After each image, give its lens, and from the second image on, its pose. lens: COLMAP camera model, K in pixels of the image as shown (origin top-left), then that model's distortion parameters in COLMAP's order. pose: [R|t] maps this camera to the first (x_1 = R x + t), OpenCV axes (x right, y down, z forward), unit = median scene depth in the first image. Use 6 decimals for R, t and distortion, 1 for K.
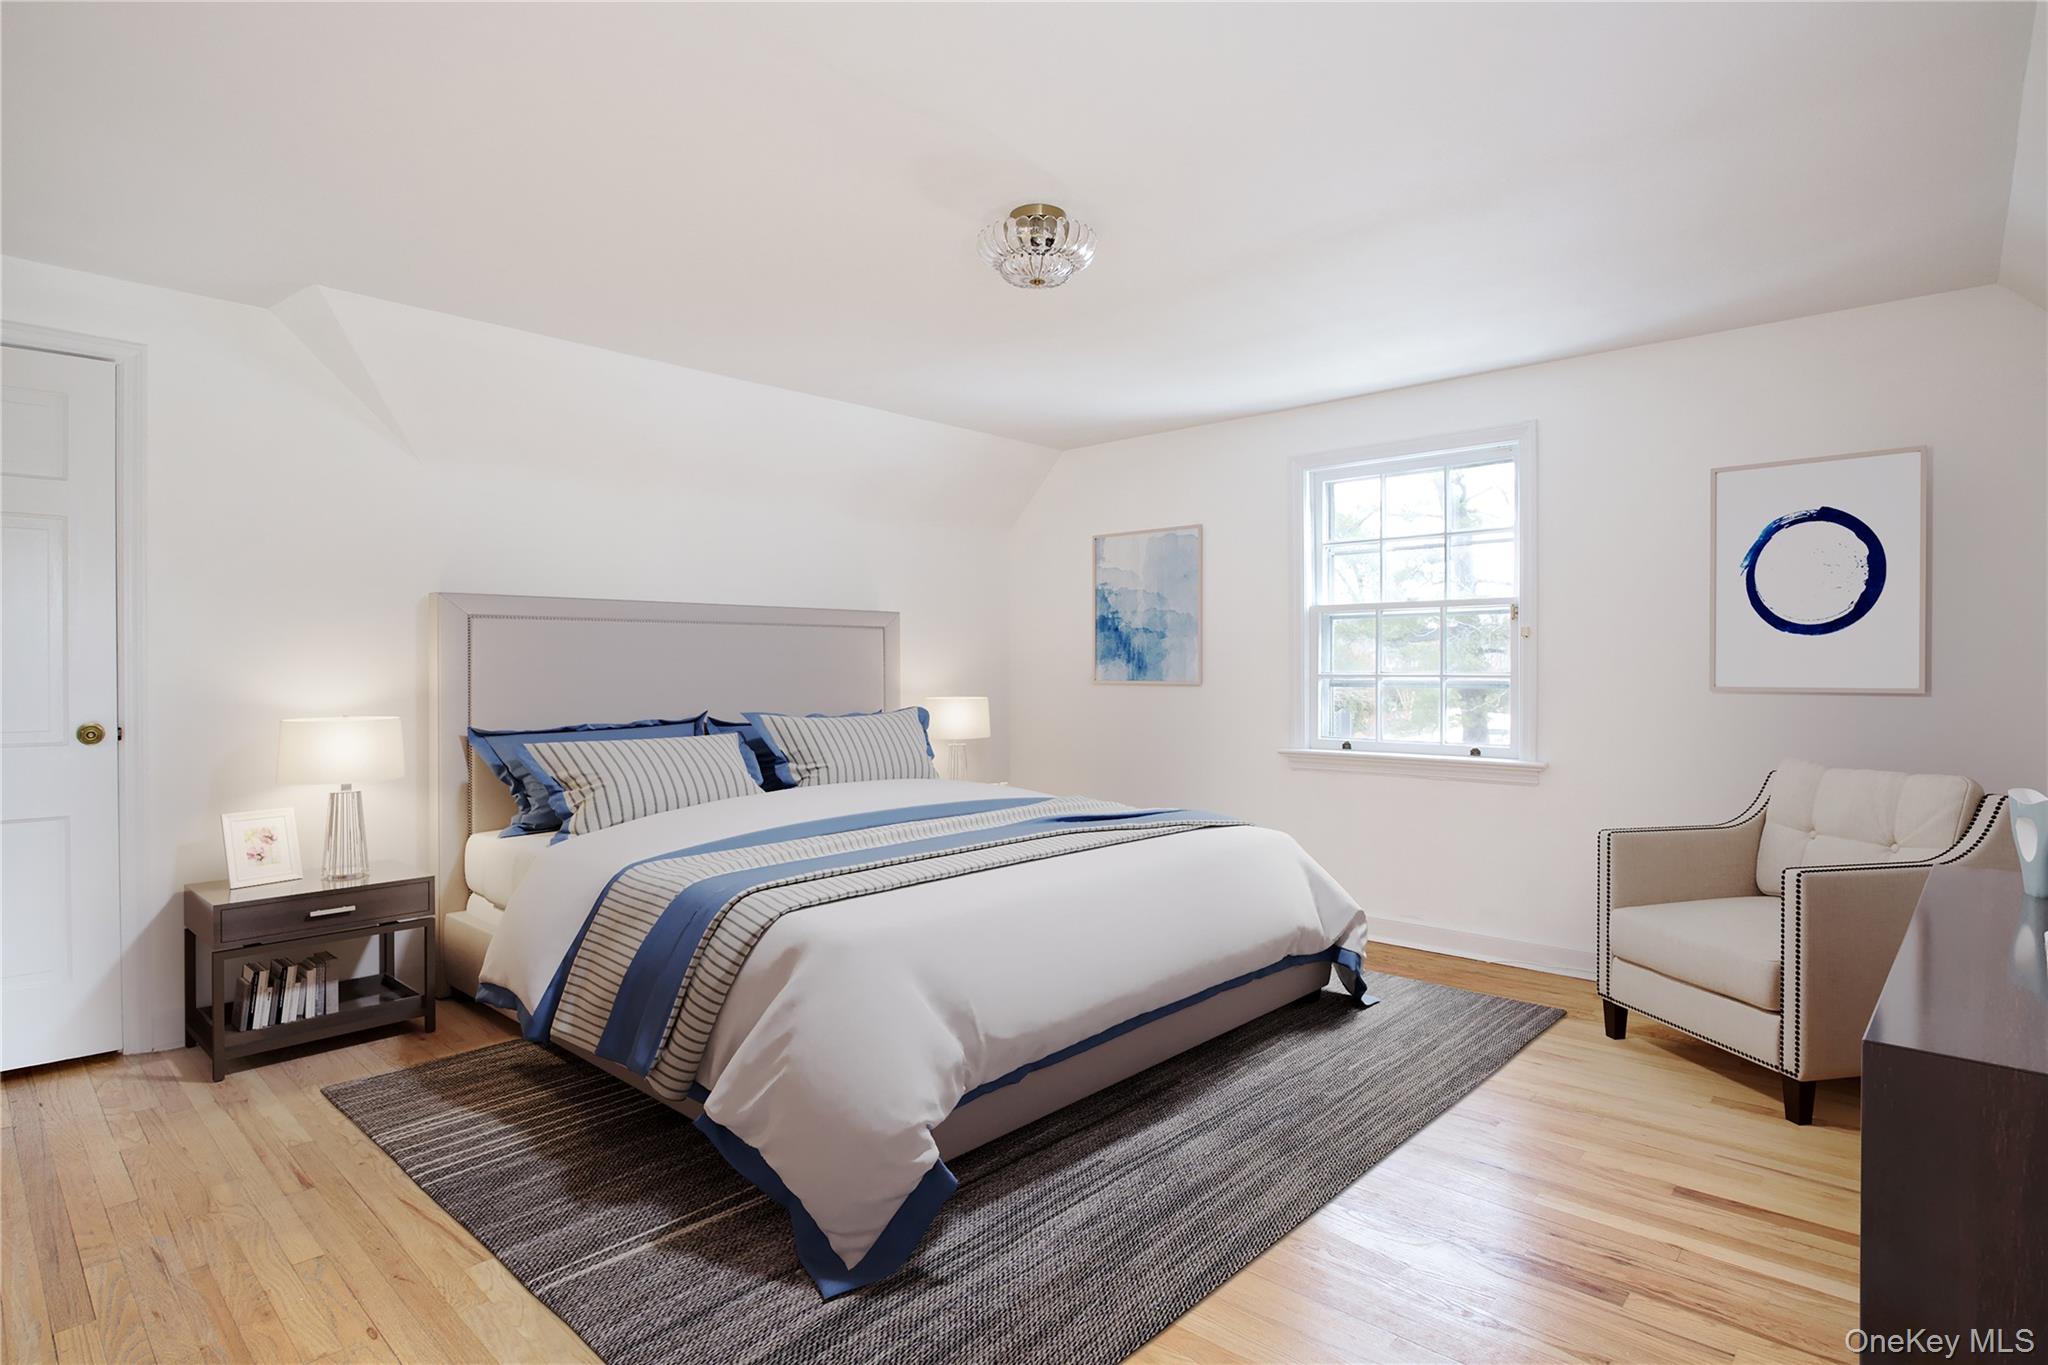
lens RADIAL K [[1044.4, 0, 1028.5], [0, 1044.4, 674.6], [0, 0, 1]] dist [-0.018106, 0.000049]
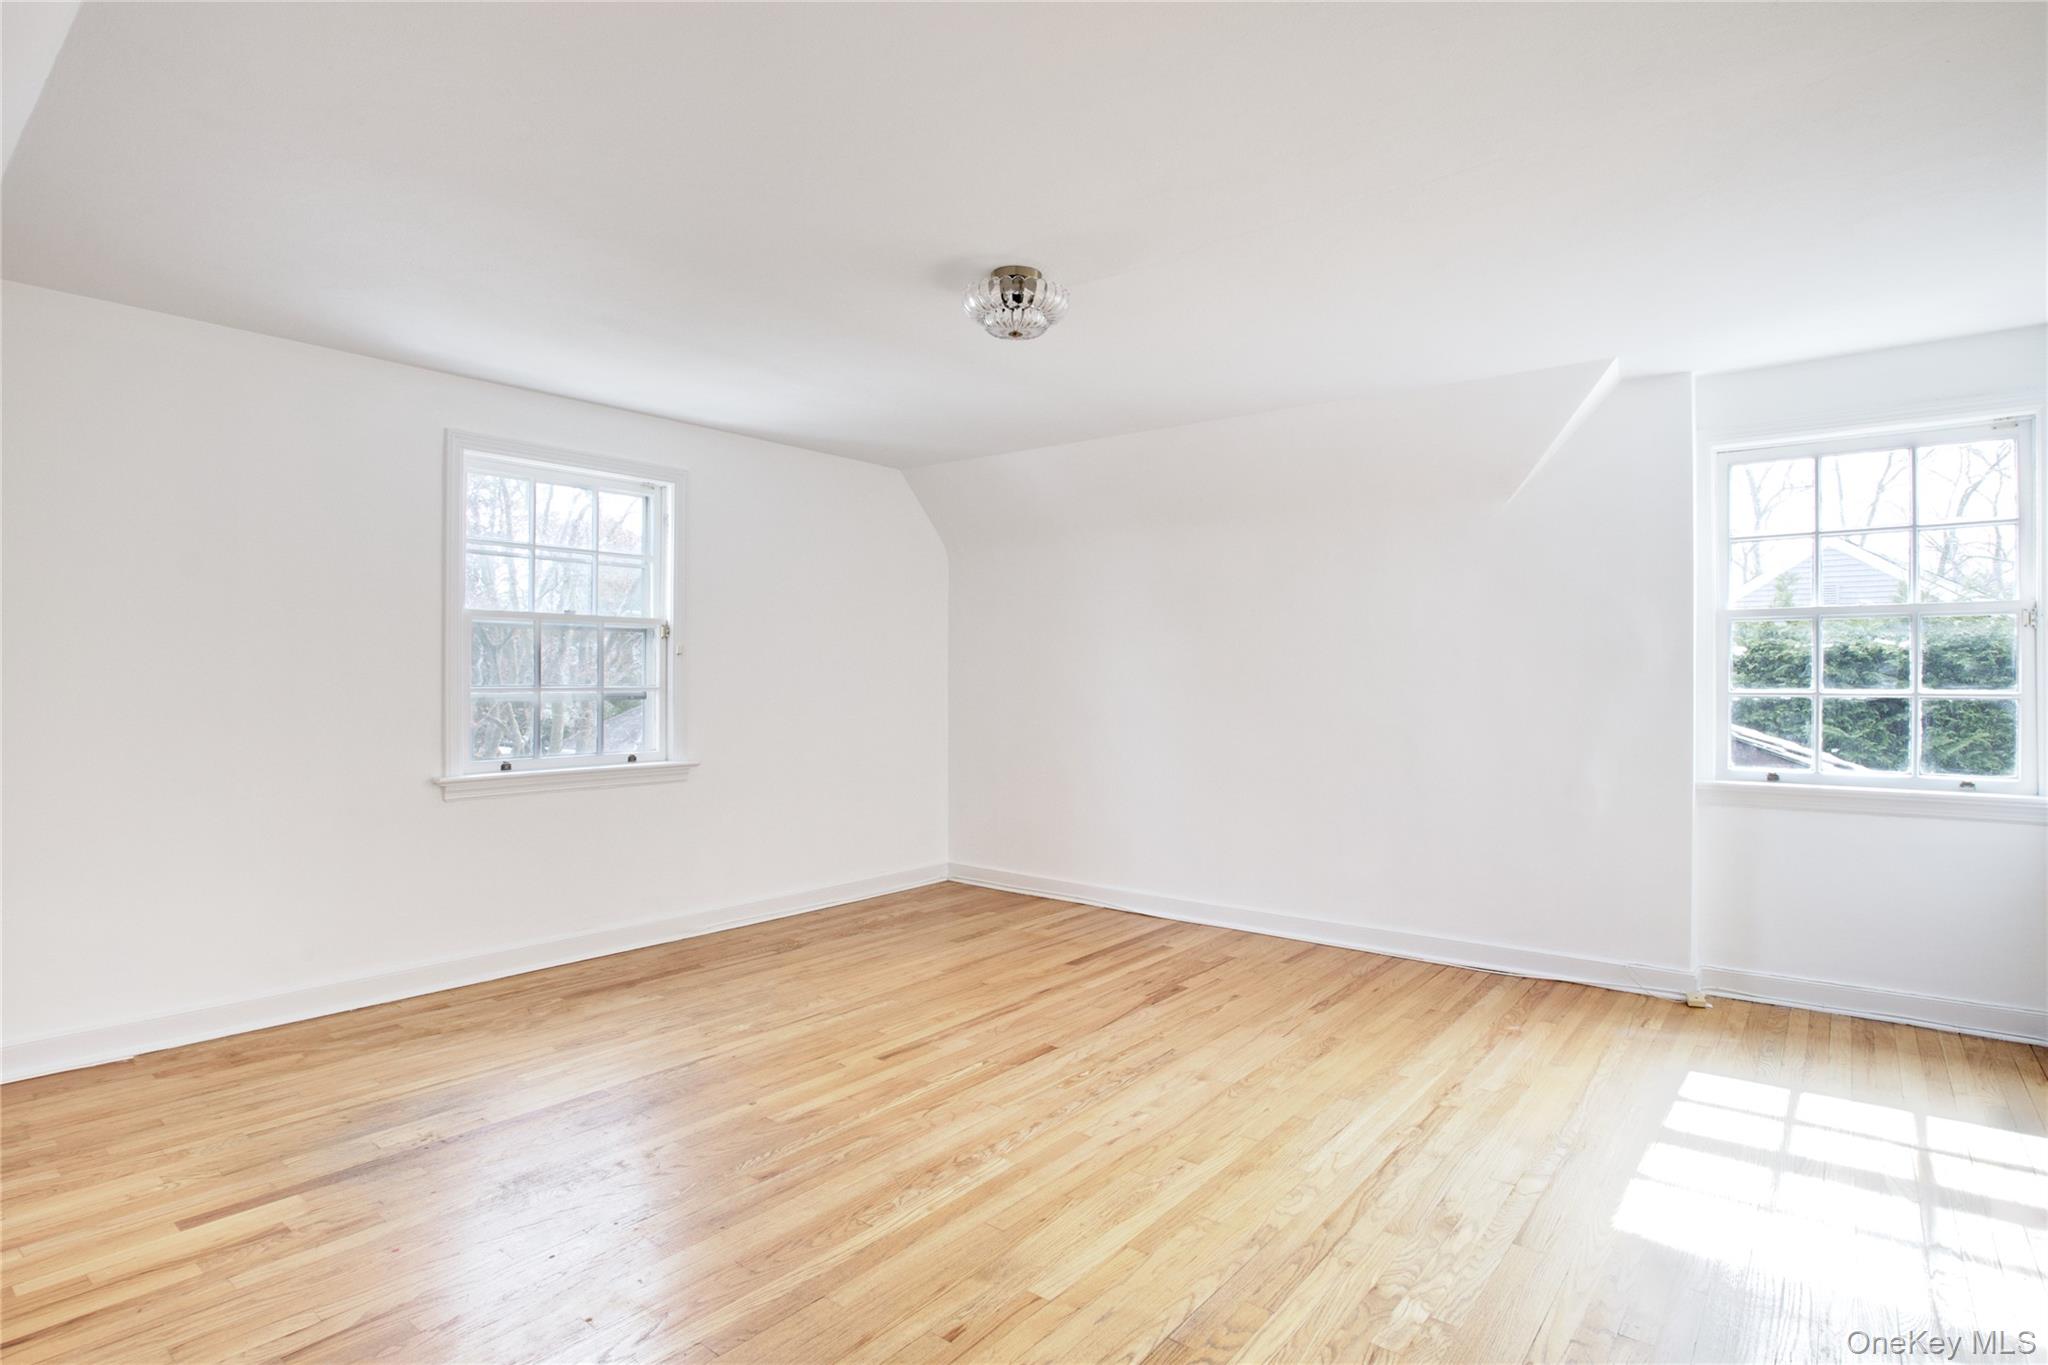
lens RADIAL K [[1044.4, 0, 1022.1], [0, 1044.4, 683.9], [0, 0, 1]] dist [-0.018106, 0.000049]
pose [[-0.053478, 0.000812, 0.998569, -0.709696], [0.004084, 0.999991, -0.000594, -0.001044], [-0.998561, 0.004047, -0.053481, 0.680101]]
